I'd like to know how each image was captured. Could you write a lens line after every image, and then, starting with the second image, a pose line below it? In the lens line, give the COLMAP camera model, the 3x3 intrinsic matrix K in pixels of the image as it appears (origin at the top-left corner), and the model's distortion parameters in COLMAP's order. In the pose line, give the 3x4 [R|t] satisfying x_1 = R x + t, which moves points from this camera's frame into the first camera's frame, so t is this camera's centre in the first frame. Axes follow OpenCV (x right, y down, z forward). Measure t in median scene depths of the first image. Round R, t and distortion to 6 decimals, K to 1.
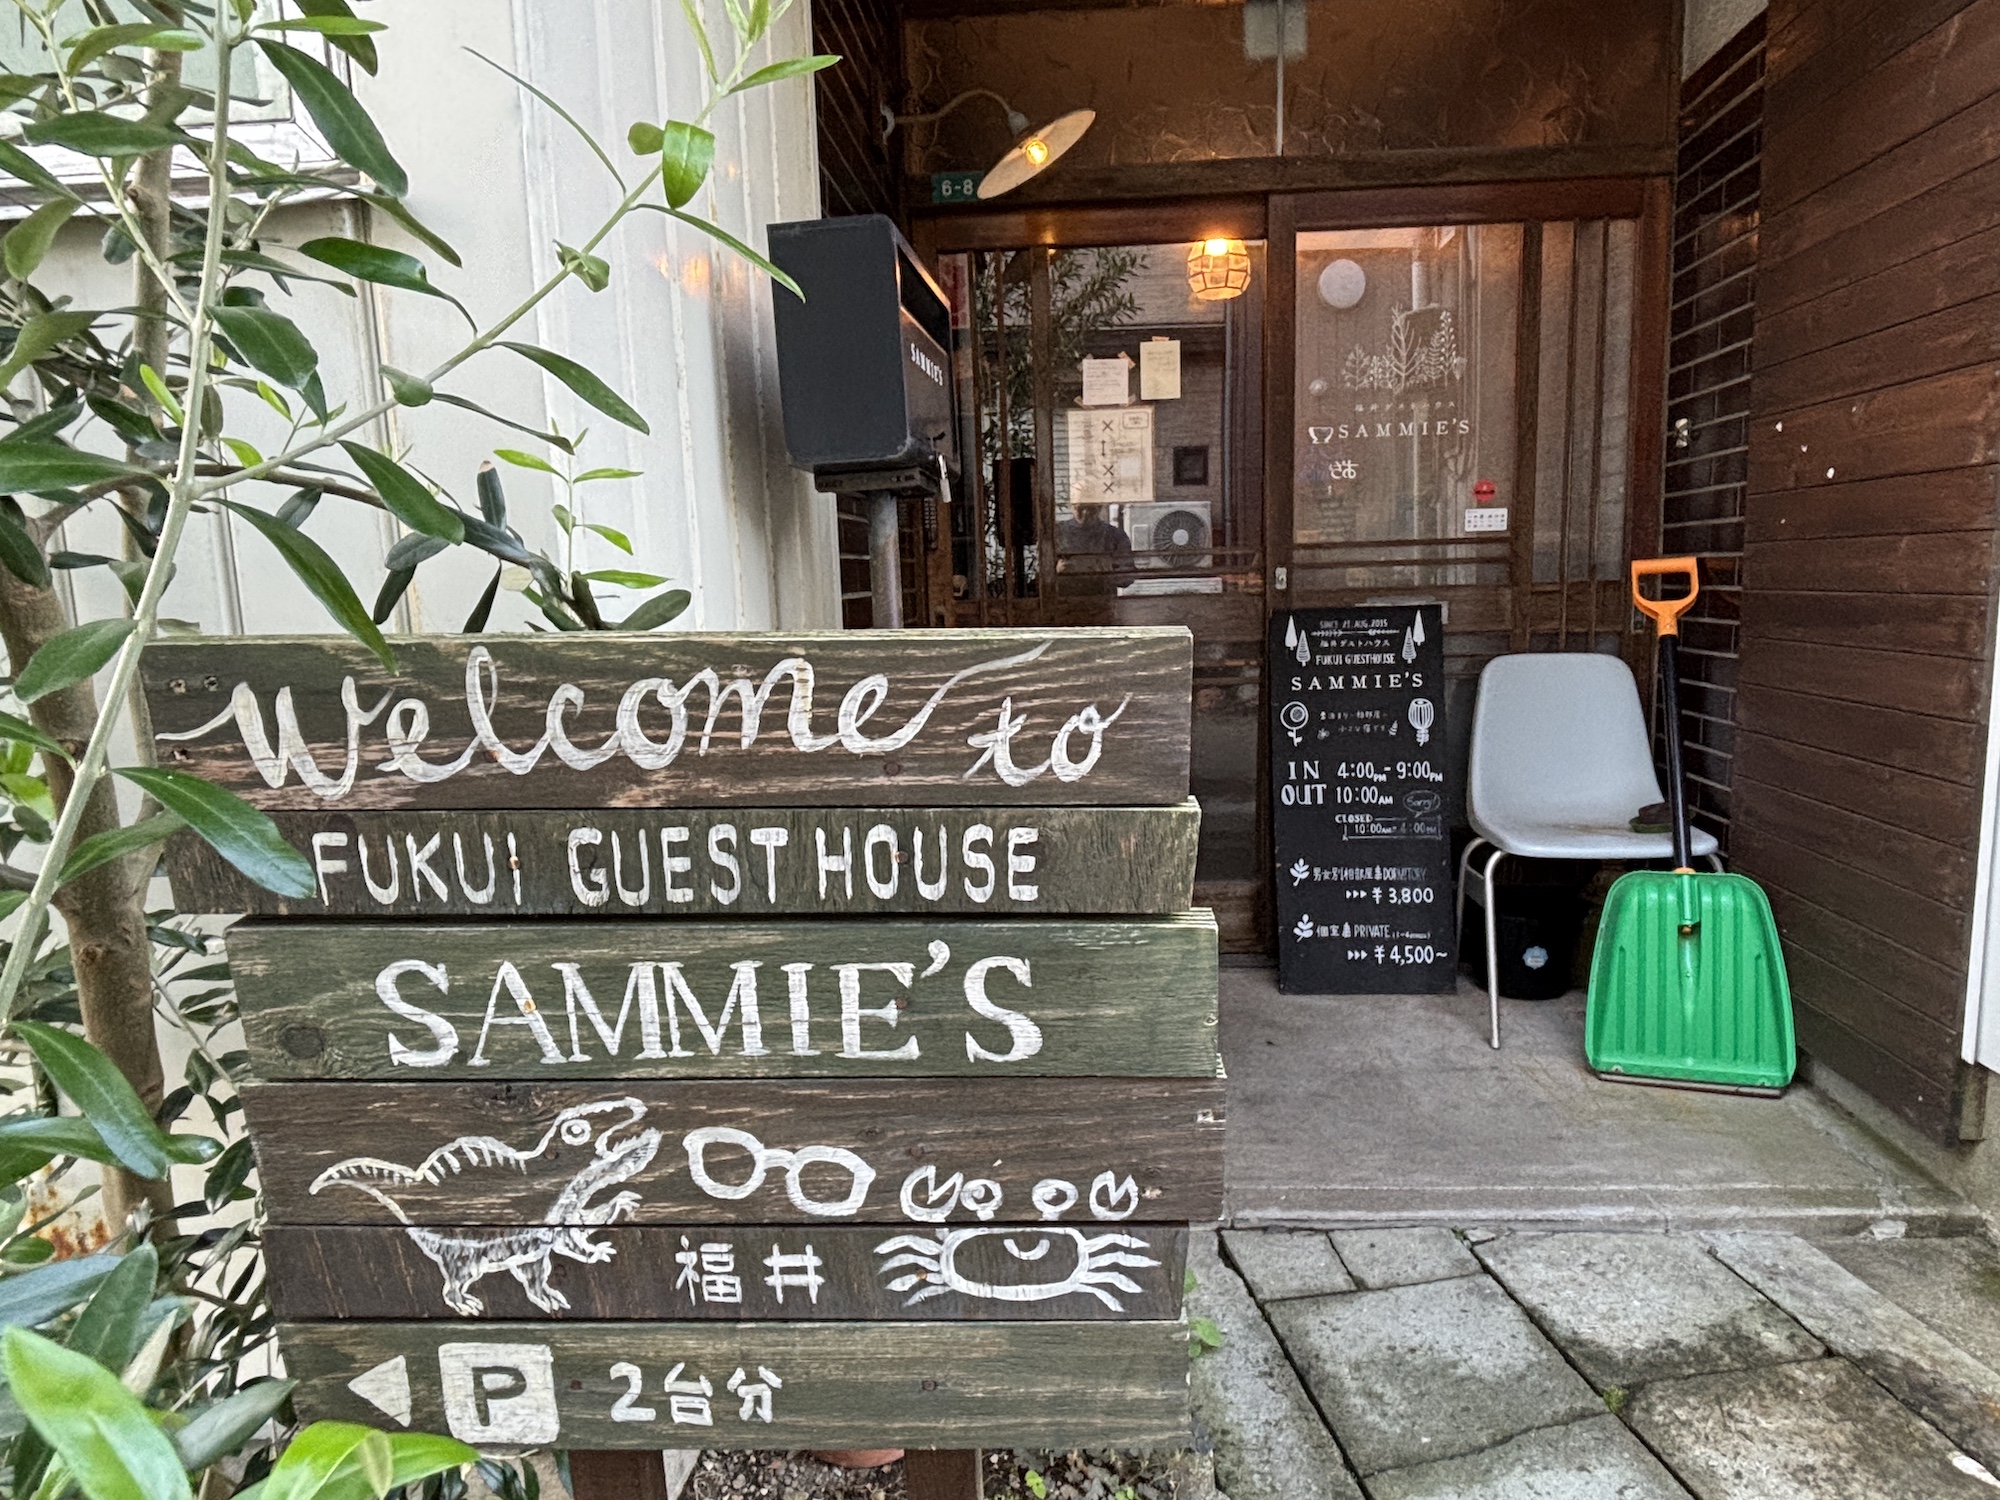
lens RADIAL K [[1243.9, 0, 1005.8], [0, 1243.9, 754.8], [0, 0, 1]] dist [-0.002796, -0.012751]
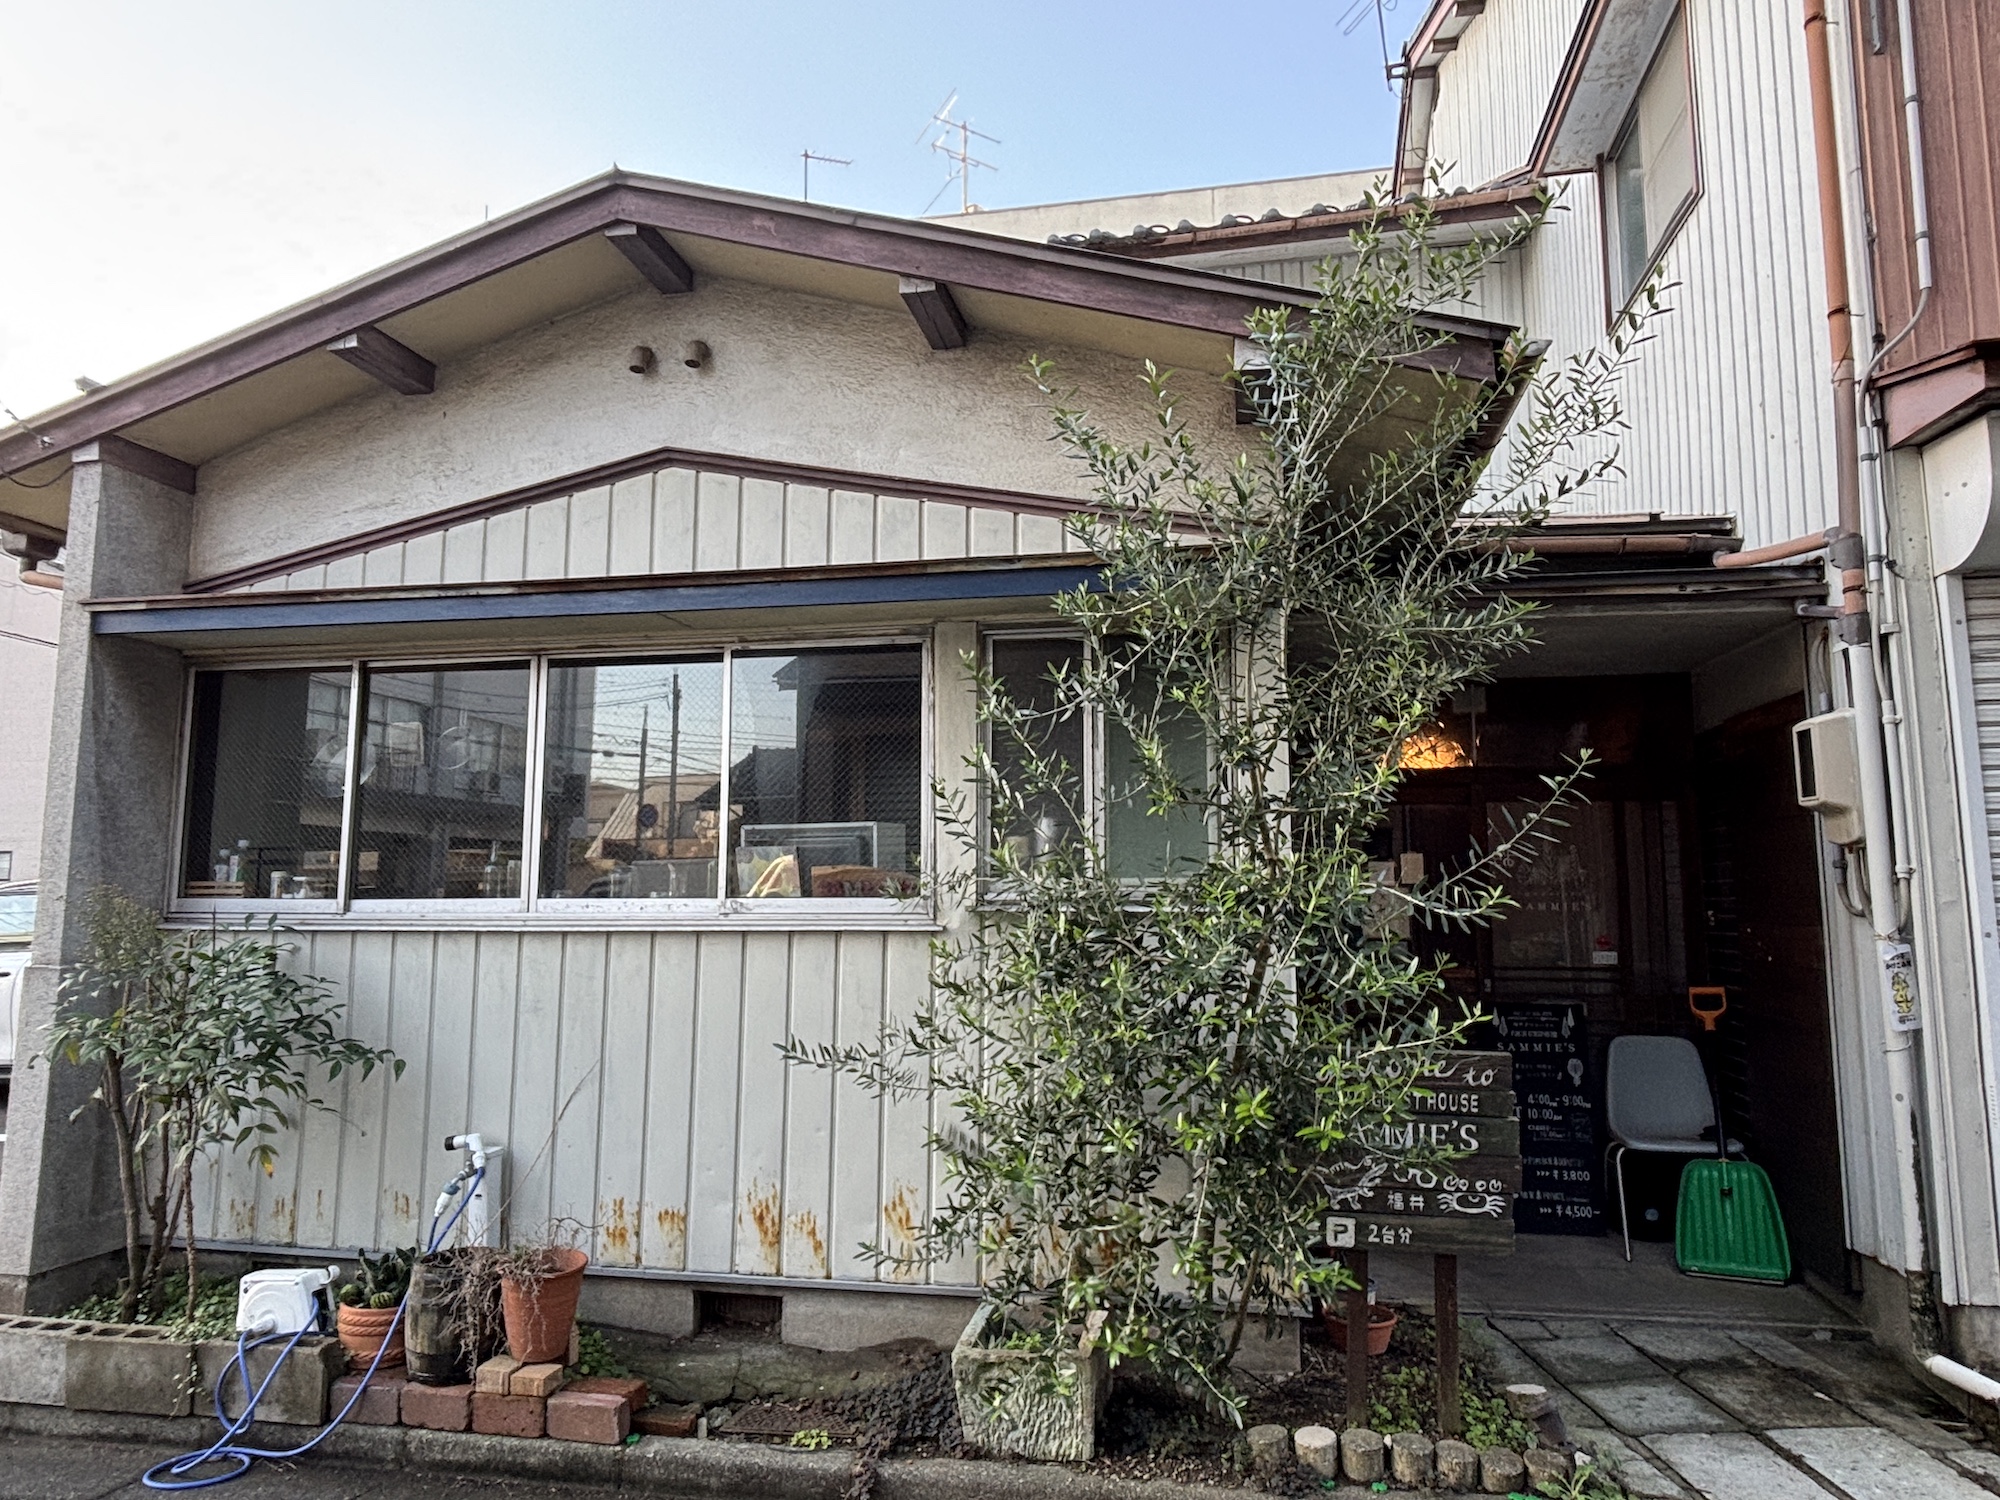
lens RADIAL K [[1243.9, 0, 999.7], [0, 1243.9, 748.2], [0, 0, 1]] dist [-0.002796, -0.012751]
pose [[0.992585, 0.018339, -0.120165, -0.443991], [-0.048528, 0.966143, -0.253402, 0.025159], [0.111449, 0.257355, 0.959869, -1.461549]]
